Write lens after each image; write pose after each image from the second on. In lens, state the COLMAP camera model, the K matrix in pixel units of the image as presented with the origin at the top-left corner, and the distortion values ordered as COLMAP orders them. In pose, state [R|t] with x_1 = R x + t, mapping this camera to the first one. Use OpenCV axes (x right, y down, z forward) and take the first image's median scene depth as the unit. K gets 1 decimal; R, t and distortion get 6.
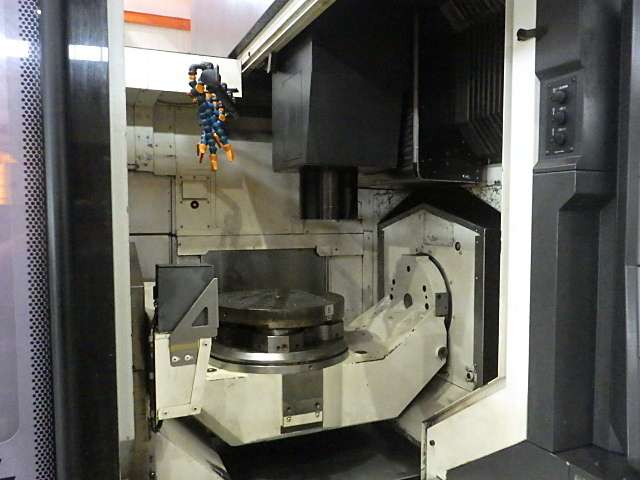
lens RADIAL K [[524.3, 0, 323.4], [0, 524.3, 245.8], [0, 0, 1]] dist [-0.002462, -0.011518]
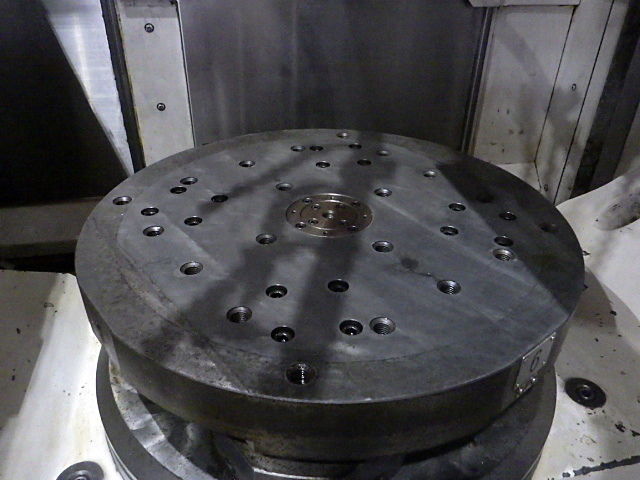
lens RADIAL K [[524.3, 0, 321.4], [0, 524.3, 240.6], [0, 0, 1]] dist [-0.002462, -0.011518]
pose [[0.978453, 0.126700, -0.163025, -0.042485], [-0.029399, 0.867029, 0.497390, -0.028286], [0.204367, -0.481880, 0.852072, 0.718213]]
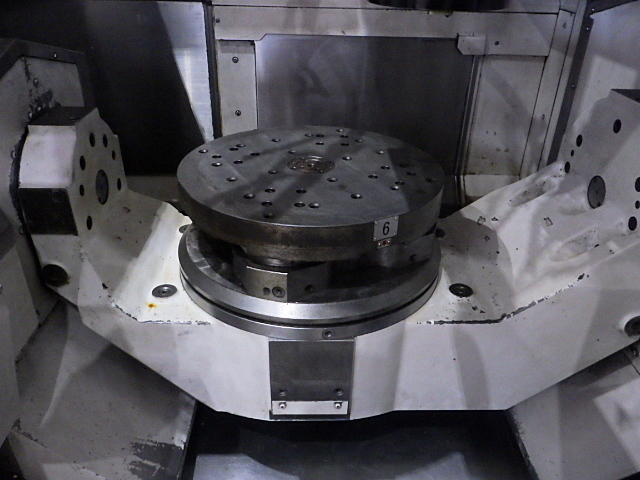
lens RADIAL K [[524.3, 0, 322.9], [0, 524.3, 241.8], [0, 0, 1]] dist [-0.002462, -0.011518]
pose [[0.928140, 0.205949, -0.310068, 0.092808], [-0.046691, 0.890830, 0.451932, -0.063860], [0.369292, -0.404978, 0.836430, 0.520723]]
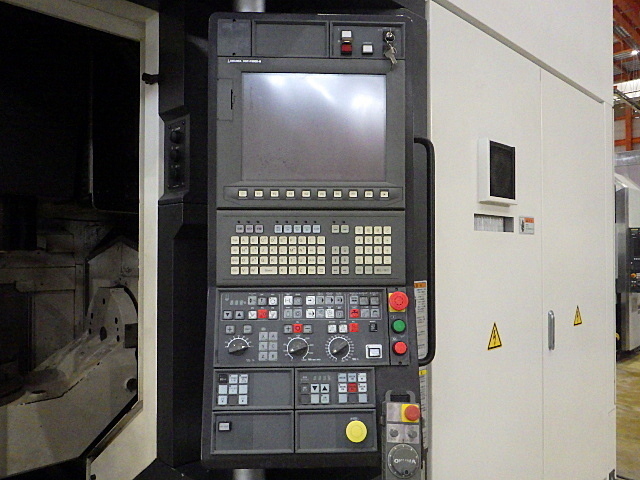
lens RADIAL K [[524.3, 0, 316.7], [0, 524.3, 242.5], [0, 0, 1]] dist [-0.002462, -0.011518]
pose [[0.928261, 0.005235, 0.371891, 0.178436], [0.022839, 0.997212, -0.071046, 0.013912], [-0.371226, 0.074443, 0.925553, -0.070346]]
